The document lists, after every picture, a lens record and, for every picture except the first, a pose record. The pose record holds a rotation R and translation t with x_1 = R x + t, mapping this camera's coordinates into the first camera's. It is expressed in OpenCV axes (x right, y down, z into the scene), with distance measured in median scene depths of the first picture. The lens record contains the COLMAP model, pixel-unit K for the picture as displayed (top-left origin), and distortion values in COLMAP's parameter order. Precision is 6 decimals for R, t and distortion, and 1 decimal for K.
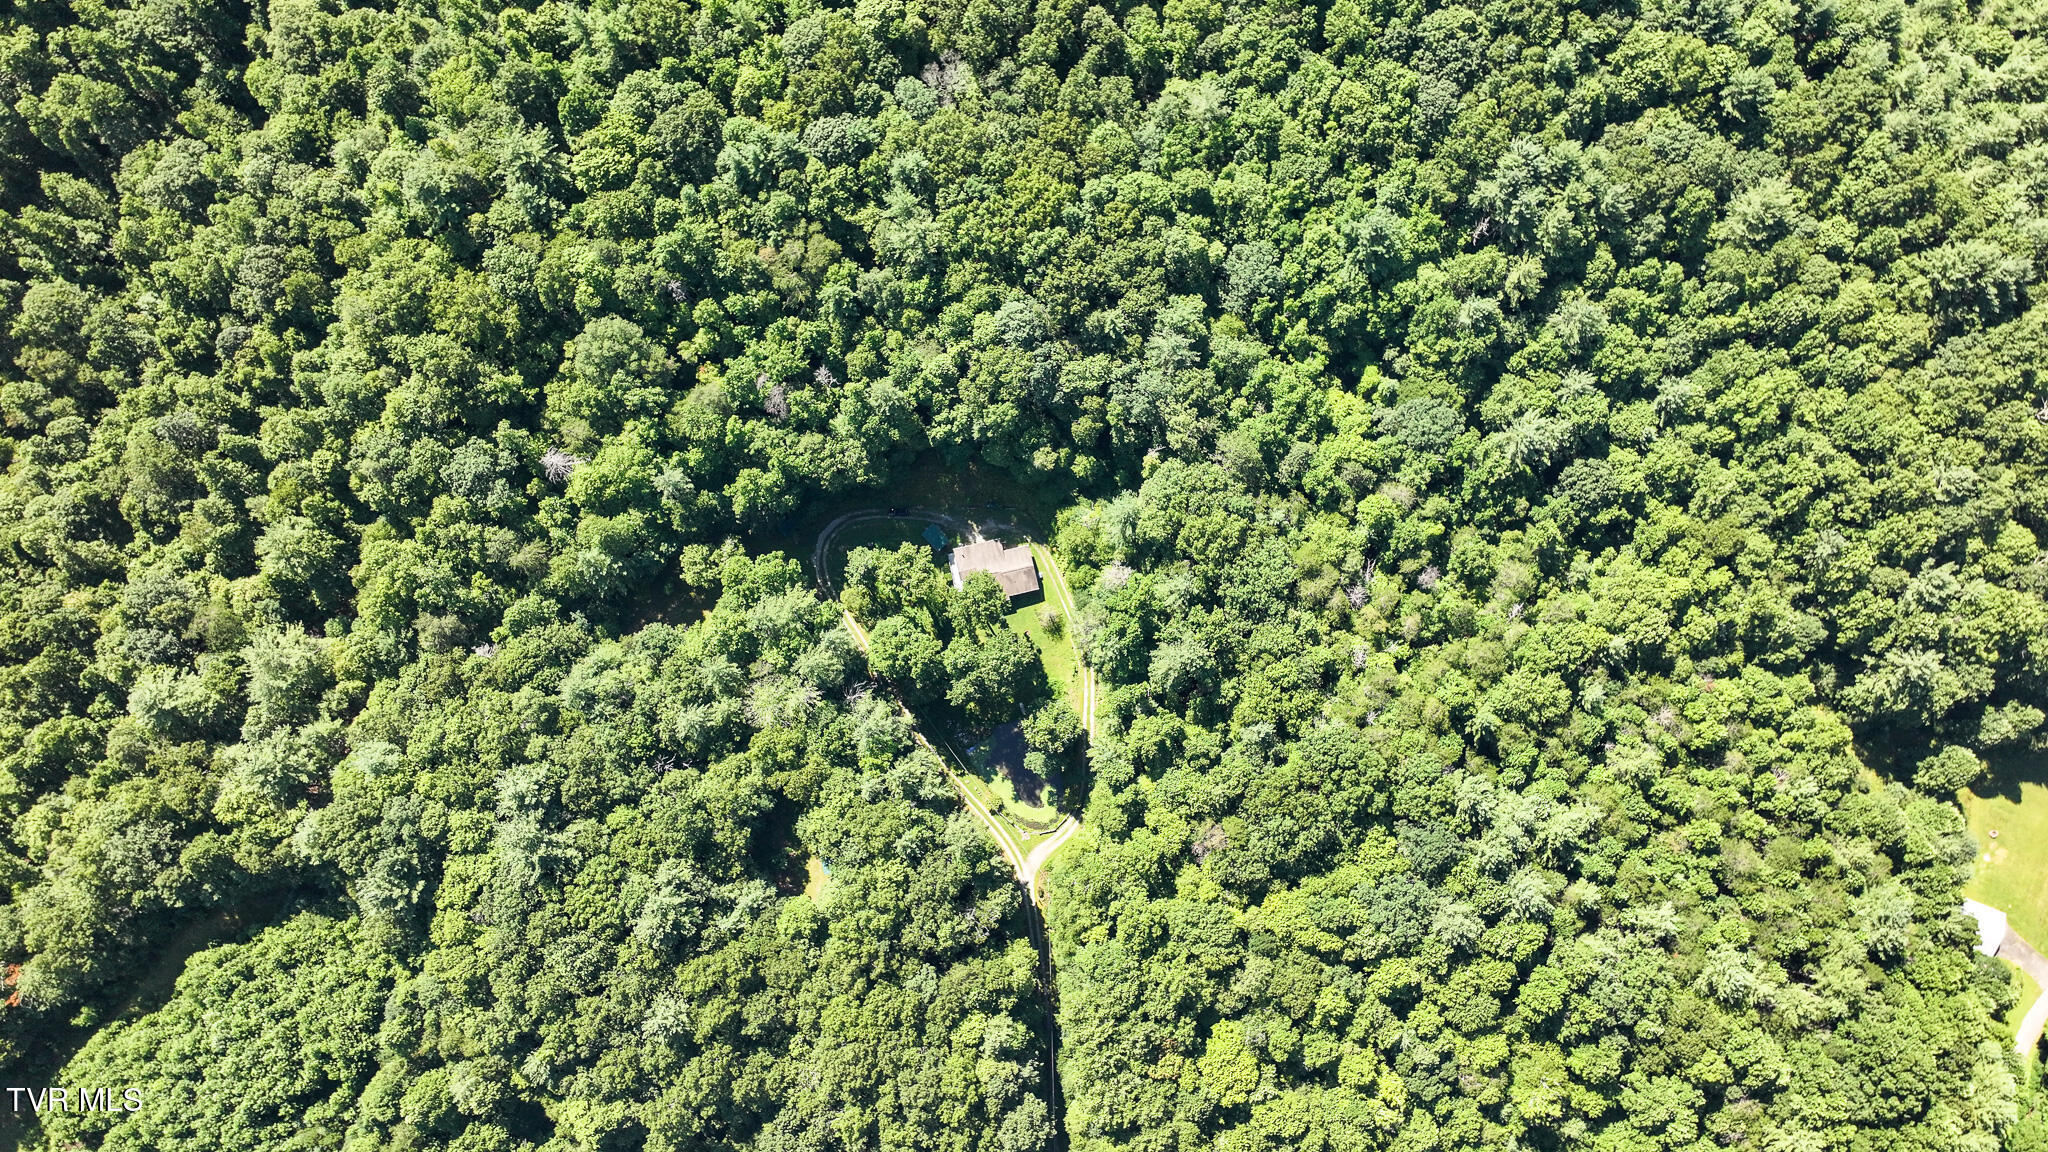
lens RADIAL K [[1438.8, 0, 1026.0], [0, 1438.8, 574.2], [0, 0, 1]] dist [0.008284, 0.005856]
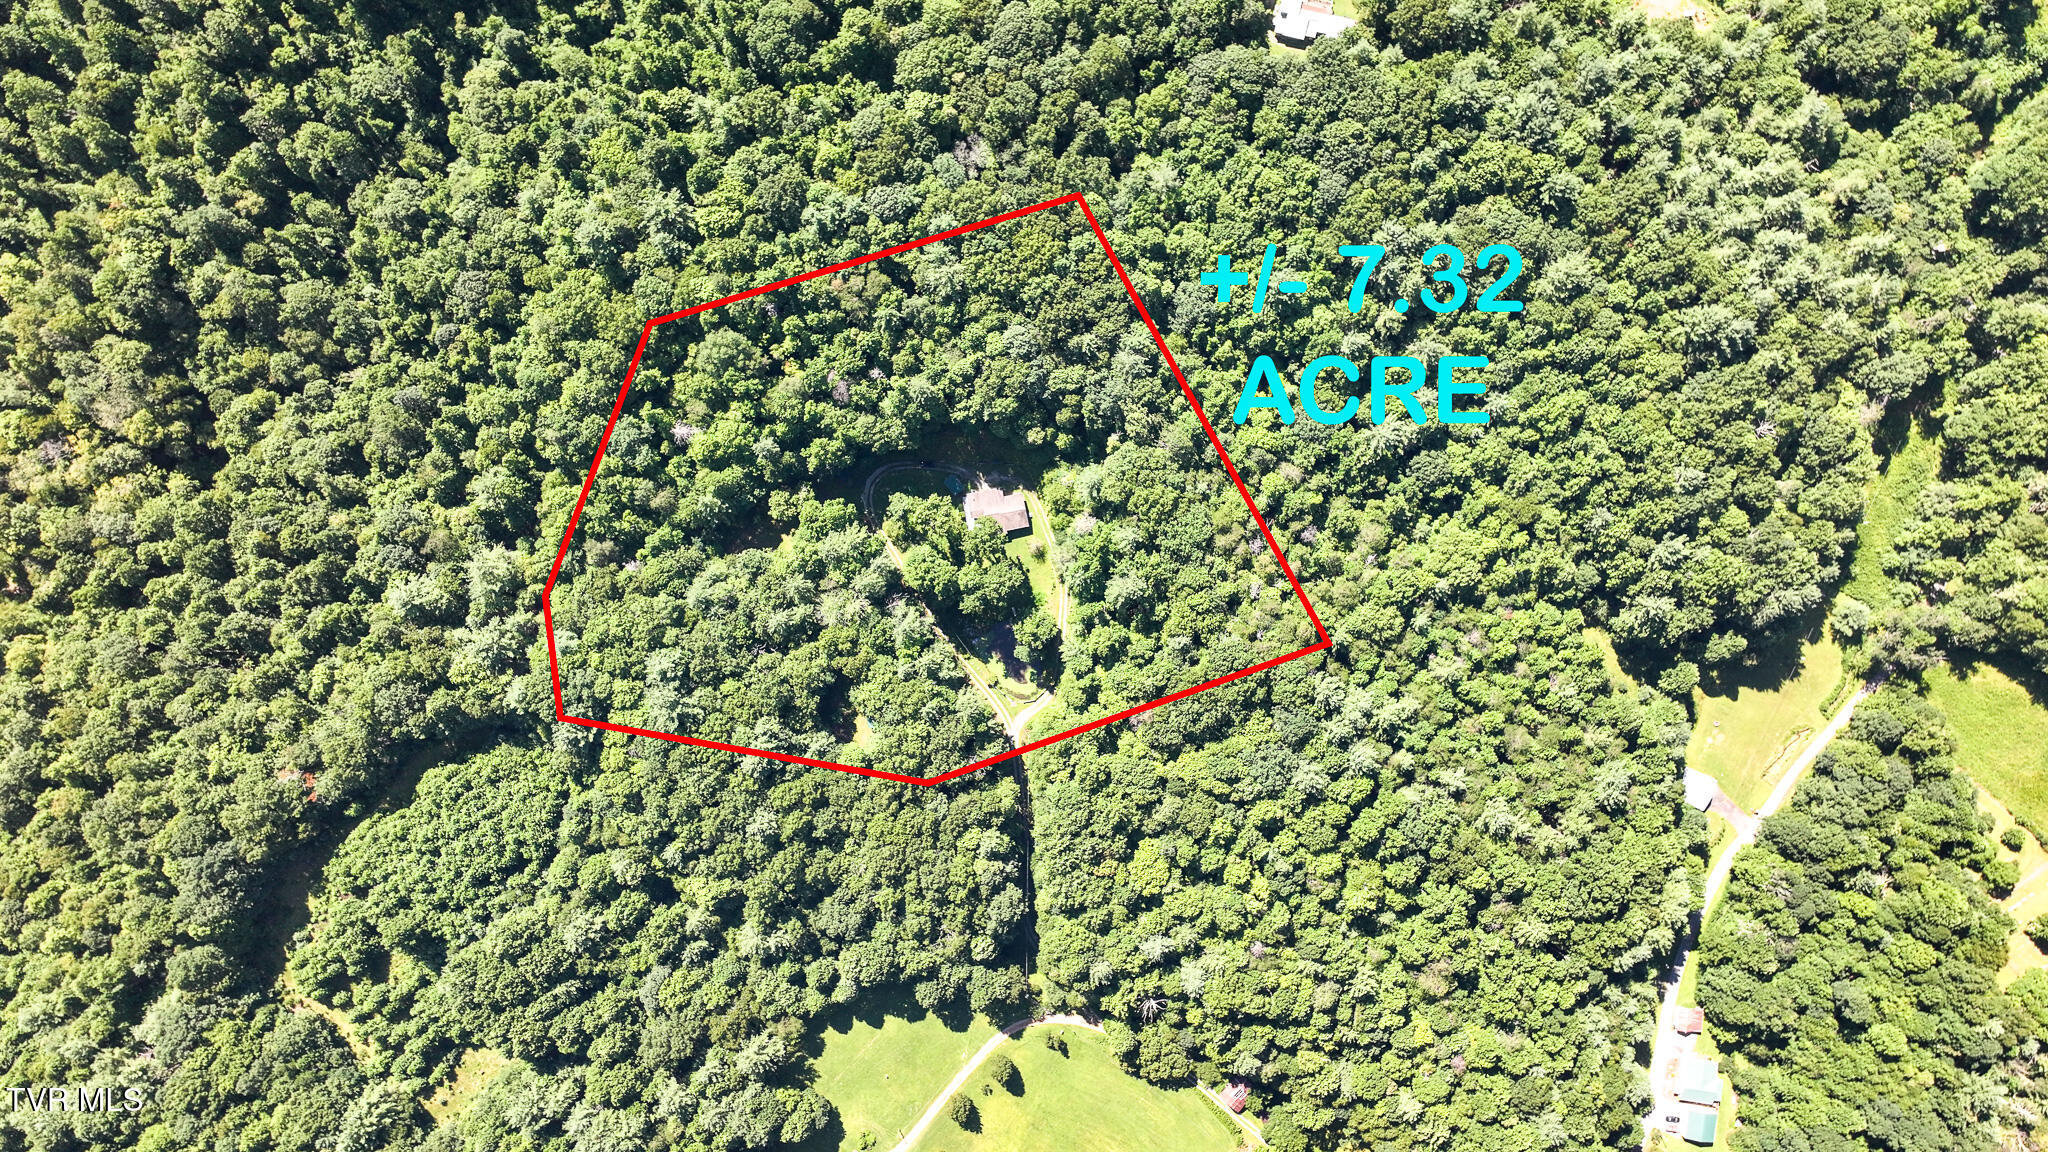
lens RADIAL K [[1438.8, 0, 1022.0], [0, 1438.8, 578.0], [0, 0, 1]] dist [0.008284, 0.005856]
pose [[0.999502, 0.031547, 0.001096, 0.002697], [-0.031433, 0.991499, 0.126261, -0.123495], [0.002897, -0.126232, 0.991996, -0.387465]]
